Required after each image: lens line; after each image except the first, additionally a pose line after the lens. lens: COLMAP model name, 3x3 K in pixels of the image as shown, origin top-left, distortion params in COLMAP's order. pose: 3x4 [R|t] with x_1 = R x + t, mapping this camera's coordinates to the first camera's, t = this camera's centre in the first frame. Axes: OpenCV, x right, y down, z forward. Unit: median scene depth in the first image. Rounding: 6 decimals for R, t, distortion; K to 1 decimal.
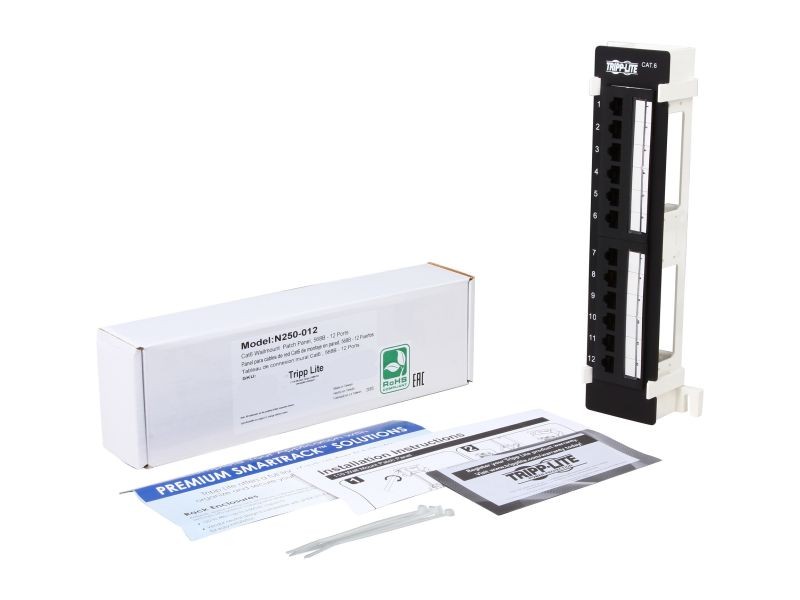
lens RADIAL K [[1685.7, 0, 399.8], [0, 1685.7, 298.8], [0, 0, 1]] dist [-0.082607, 0.000000]
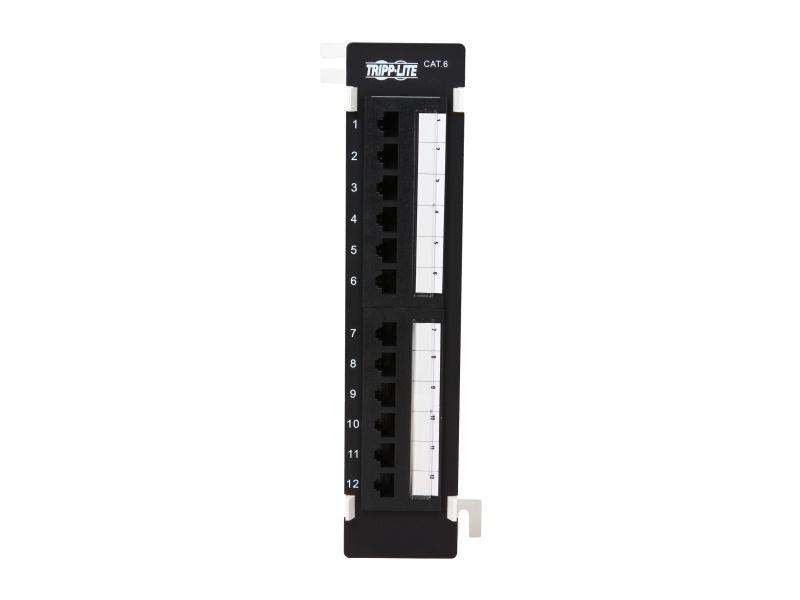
lens RADIAL K [[2624.0, 0, 400.2], [0, 2624.0, 301.0], [0, 0, 1]] dist [0.030730, 0.000000]
pose [[0.744054, -0.116519, 0.657881, -0.609453], [0.156316, 0.987705, -0.001856, -0.036326], [-0.649576, 0.104218, 0.753120, 0.155161]]
